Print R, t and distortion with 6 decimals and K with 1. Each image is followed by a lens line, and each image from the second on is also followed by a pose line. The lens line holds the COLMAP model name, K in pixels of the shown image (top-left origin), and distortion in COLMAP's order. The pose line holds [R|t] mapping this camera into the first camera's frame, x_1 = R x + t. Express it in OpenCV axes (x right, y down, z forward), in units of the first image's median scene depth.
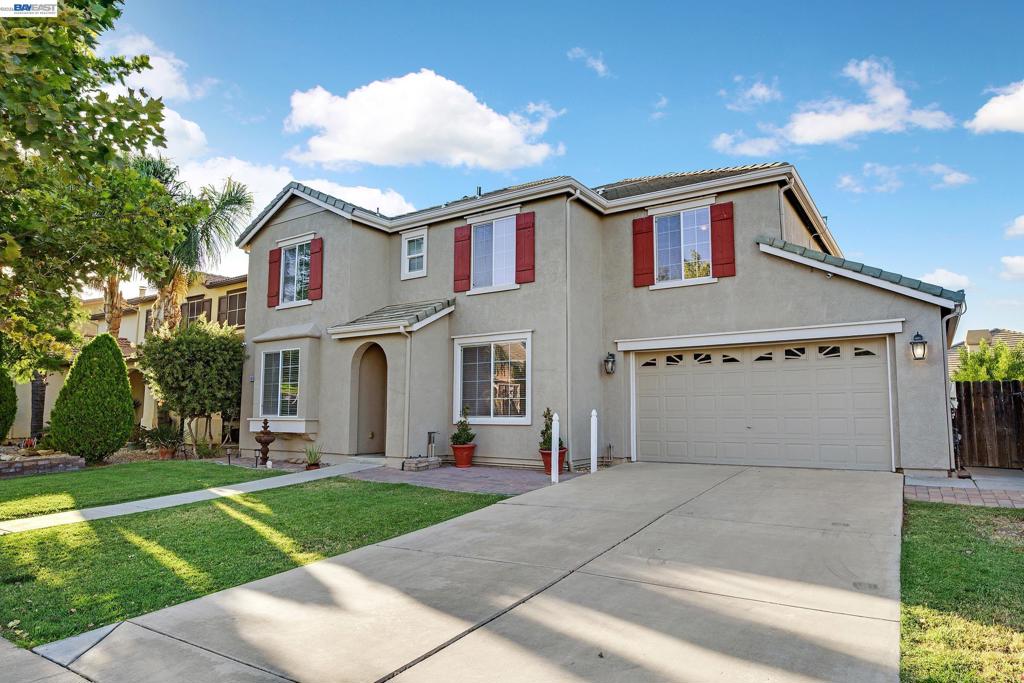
lens RADIAL K [[605.1, 0, 512.4], [0, 605.1, 363.1], [0, 0, 1]] dist [-0.009068, -0.000955]
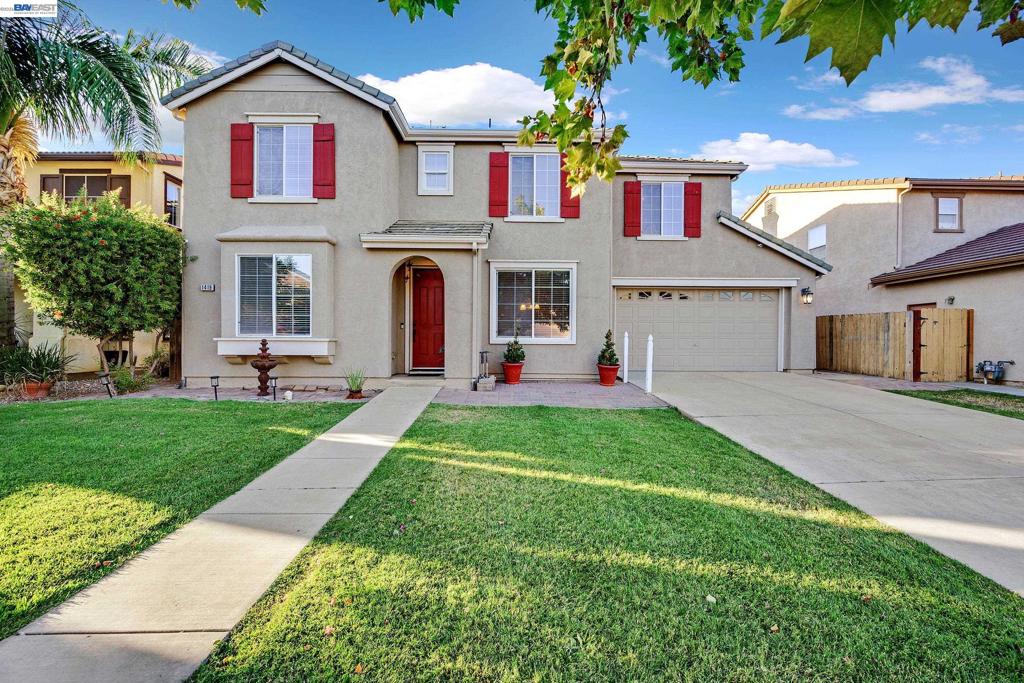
lens RADIAL K [[406.6, 0, 512.0], [0, 406.6, 341.5], [0, 0, 1]] dist [-0.006961, 0.000134]
pose [[0.825421, -0.005190, 0.564493, -0.457496], [-0.054908, 0.994478, 0.089433, 0.030808], [-0.561841, -0.104815, 0.820578, 0.389756]]
